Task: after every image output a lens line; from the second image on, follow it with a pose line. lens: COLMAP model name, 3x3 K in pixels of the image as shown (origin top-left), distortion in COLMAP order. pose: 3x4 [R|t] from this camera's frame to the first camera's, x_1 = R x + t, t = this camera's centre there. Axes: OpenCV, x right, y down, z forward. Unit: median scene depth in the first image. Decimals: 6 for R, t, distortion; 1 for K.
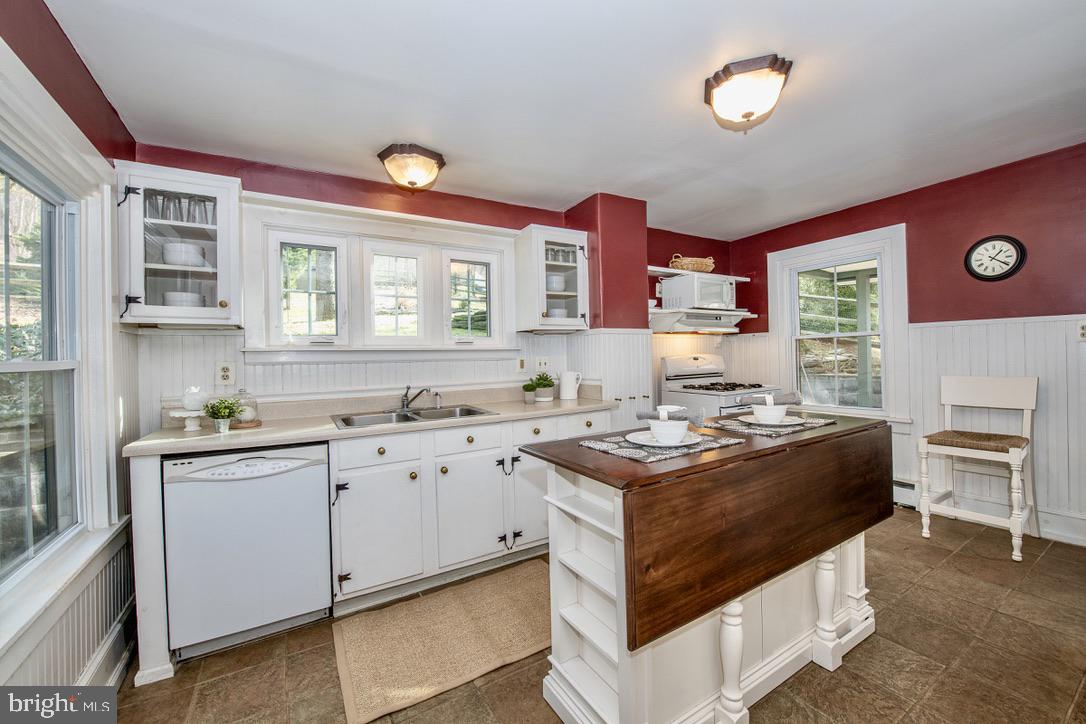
lens RADIAL K [[451.3, 0, 542.5], [0, 451.3, 356.2], [0, 0, 1]] dist [-0.014558, -0.000177]
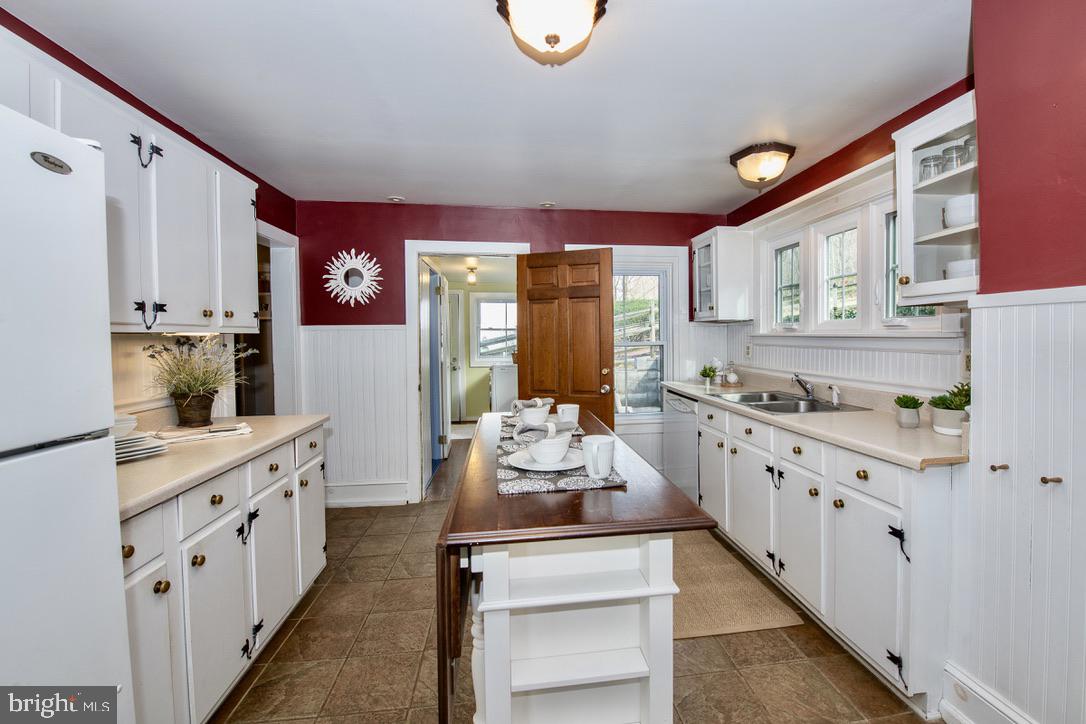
lens RADIAL K [[451.3, 0, 542.5], [0, 451.3, 356.2], [0, 0, 1]] dist [-0.014558, -0.000177]
pose [[-0.445029, 0.074623, -0.892402, 0.777416], [0.040509, 0.997179, 0.063184, -0.054253], [0.894600, -0.008032, -0.446796, 0.884363]]
